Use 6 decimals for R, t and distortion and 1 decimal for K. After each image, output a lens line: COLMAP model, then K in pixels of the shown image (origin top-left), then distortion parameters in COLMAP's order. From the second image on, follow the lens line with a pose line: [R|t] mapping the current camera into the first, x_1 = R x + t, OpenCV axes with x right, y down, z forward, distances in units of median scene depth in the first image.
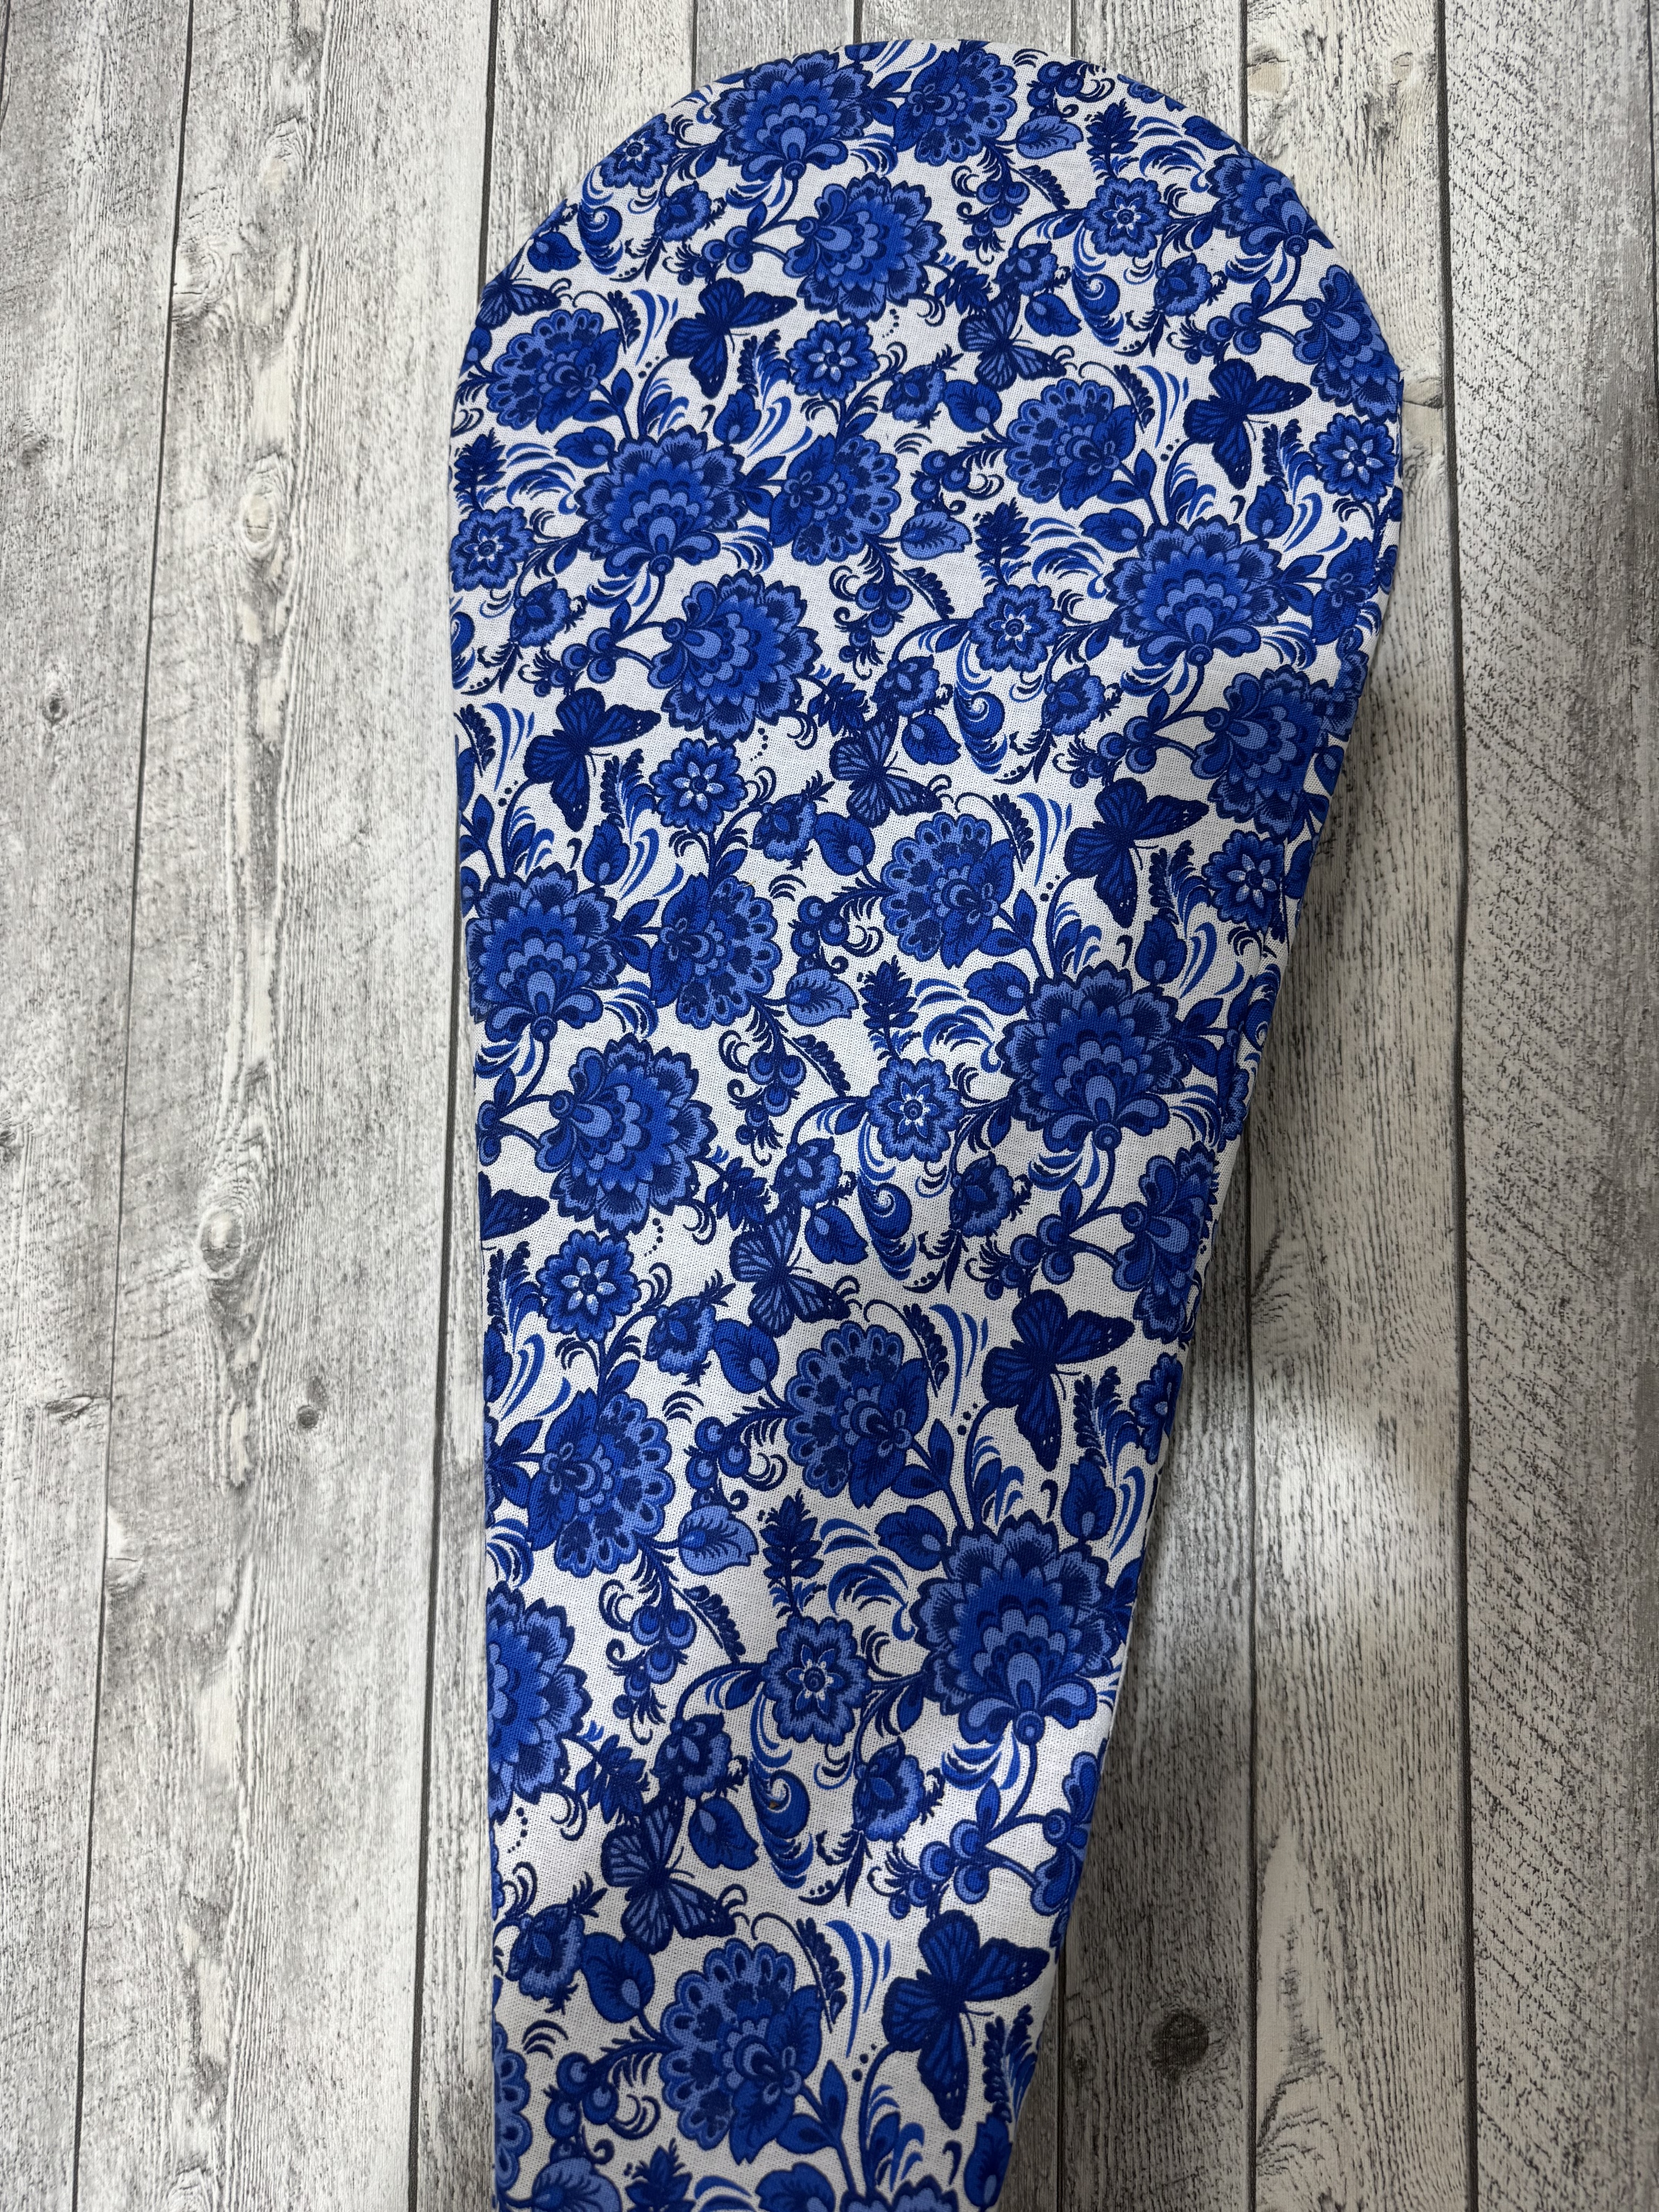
lens RADIAL K [[1617.7, 0, 829.0], [0, 1617.7, 1133.9], [0, 0, 1]] dist [0.003507, -0.017023]
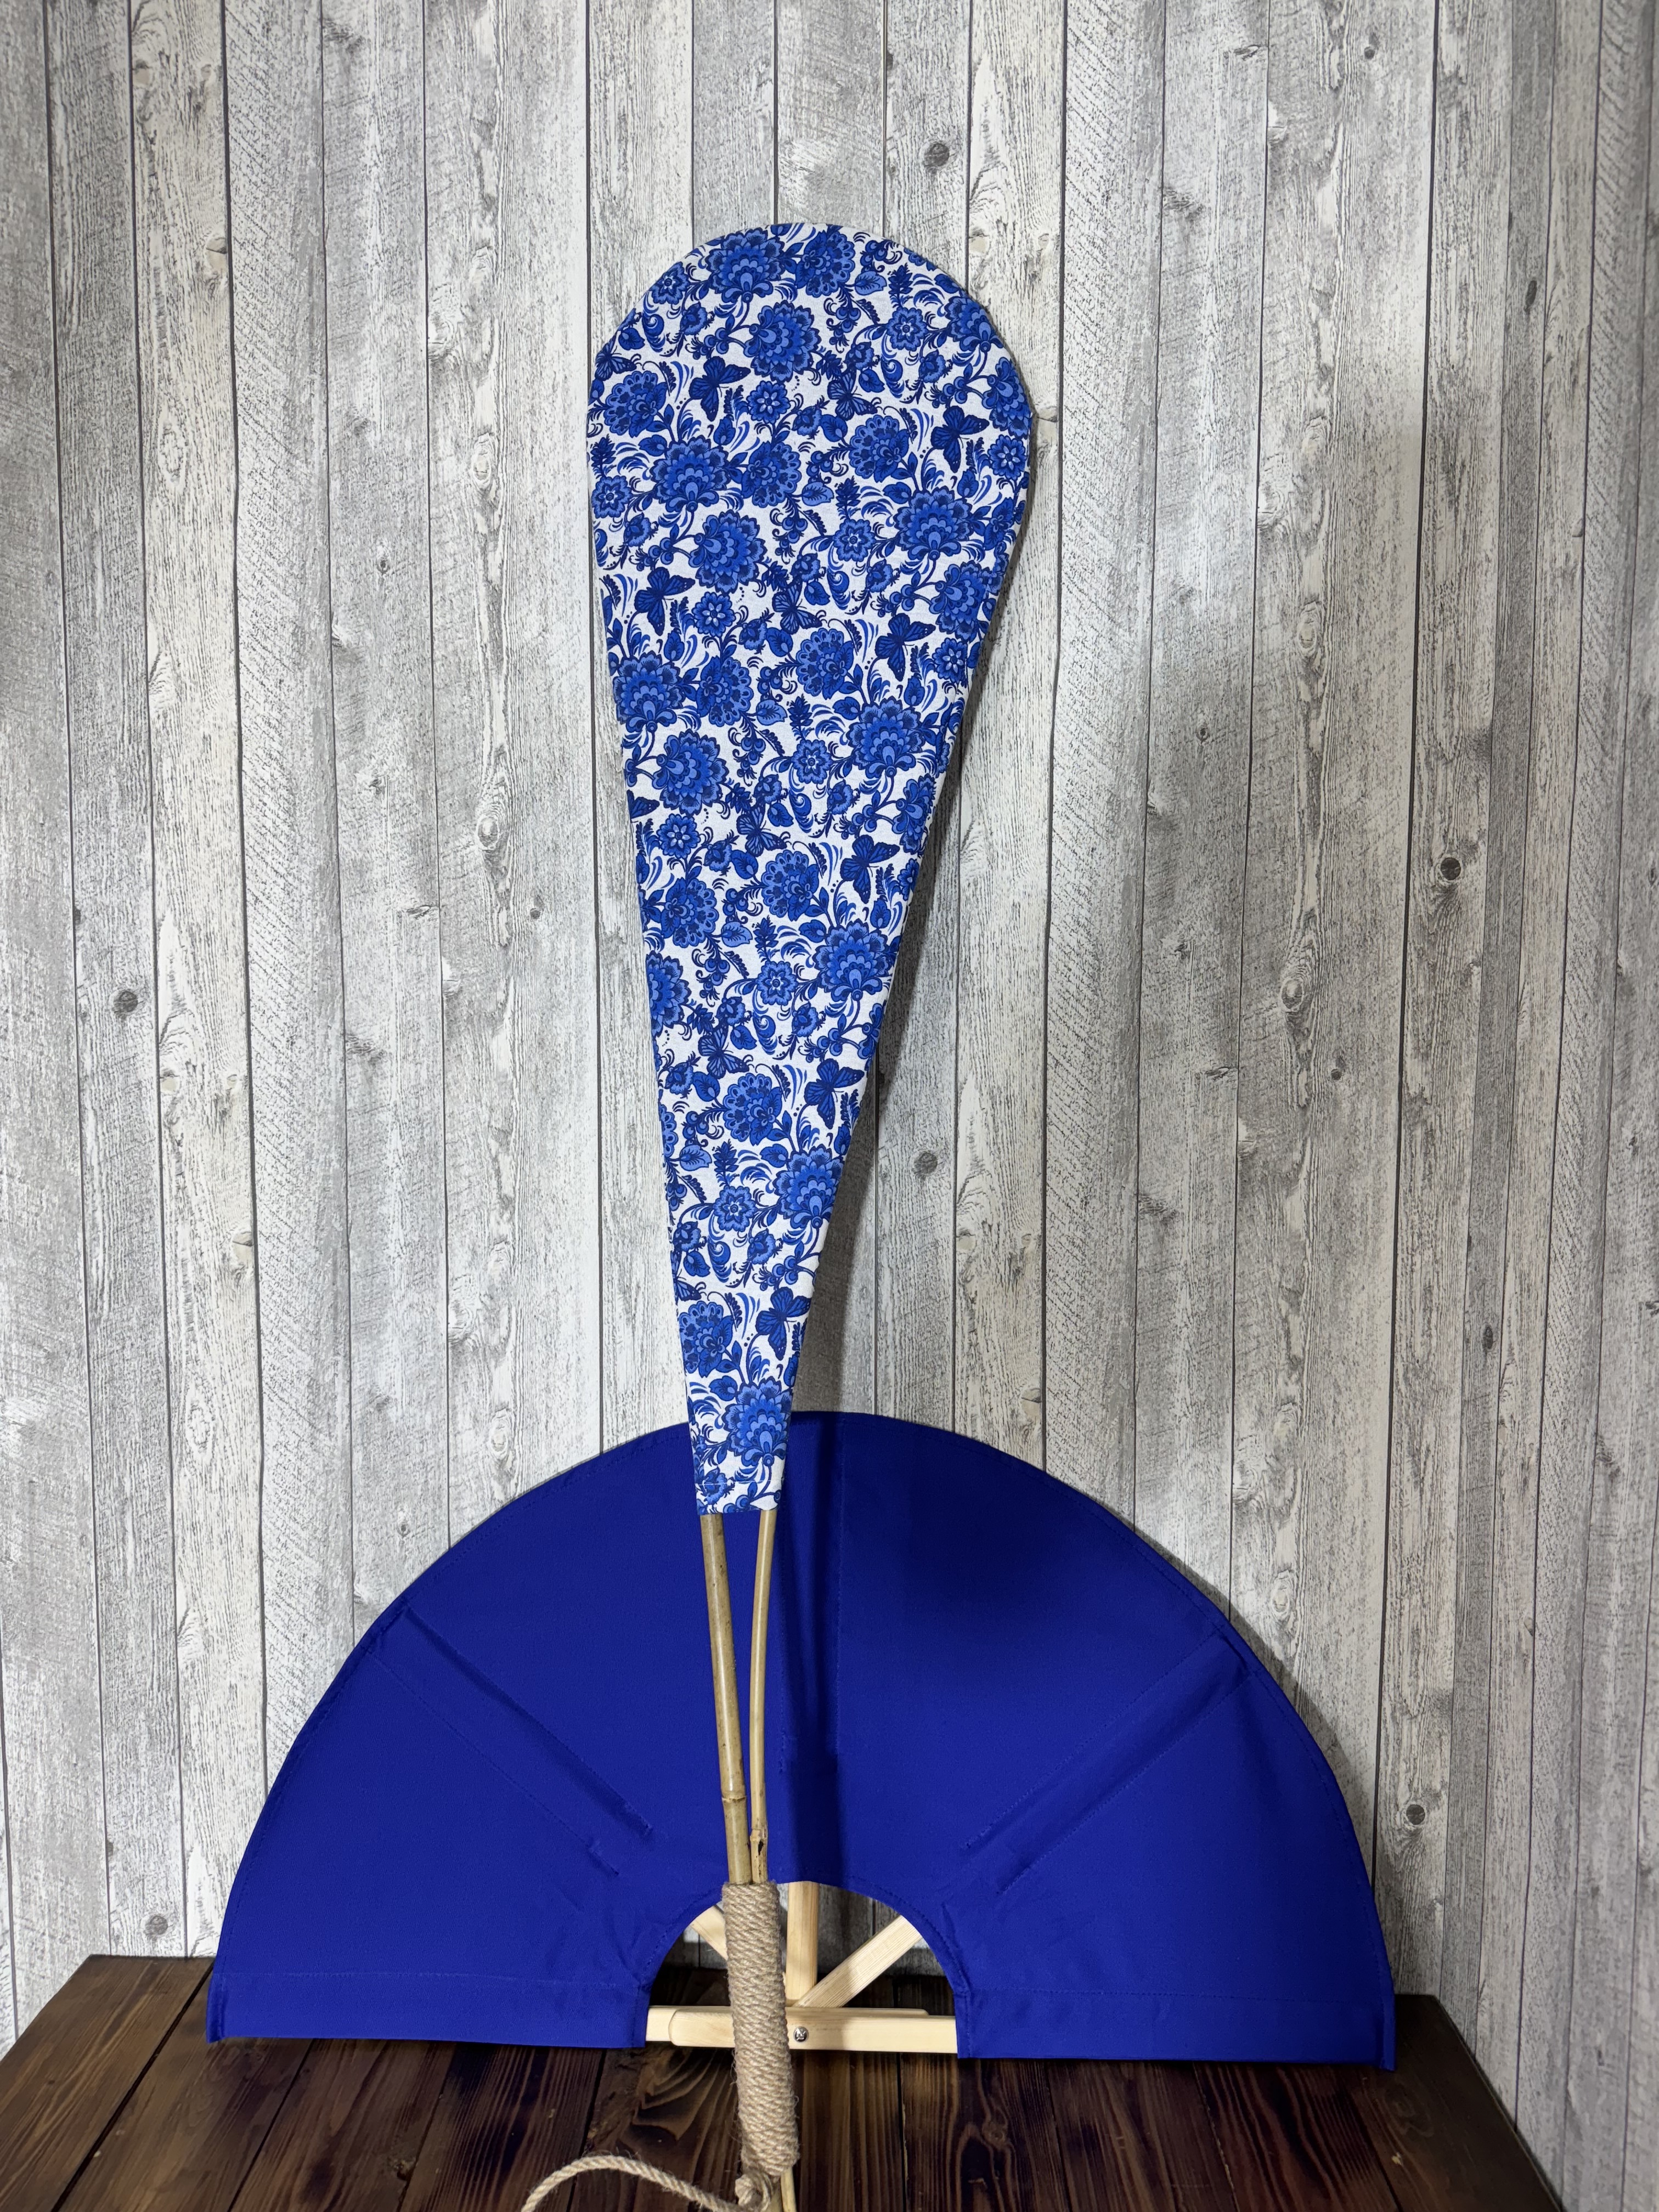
lens RADIAL K [[1617.7, 0, 823.2], [0, 1617.7, 1131.3], [0, 0, 1]] dist [0.003507, -0.017023]
pose [[0.997595, -0.021096, 0.066020, -0.092116], [0.009063, 0.984077, 0.177512, 0.091917], [-0.068714, -0.176487, 0.981902, -1.338702]]
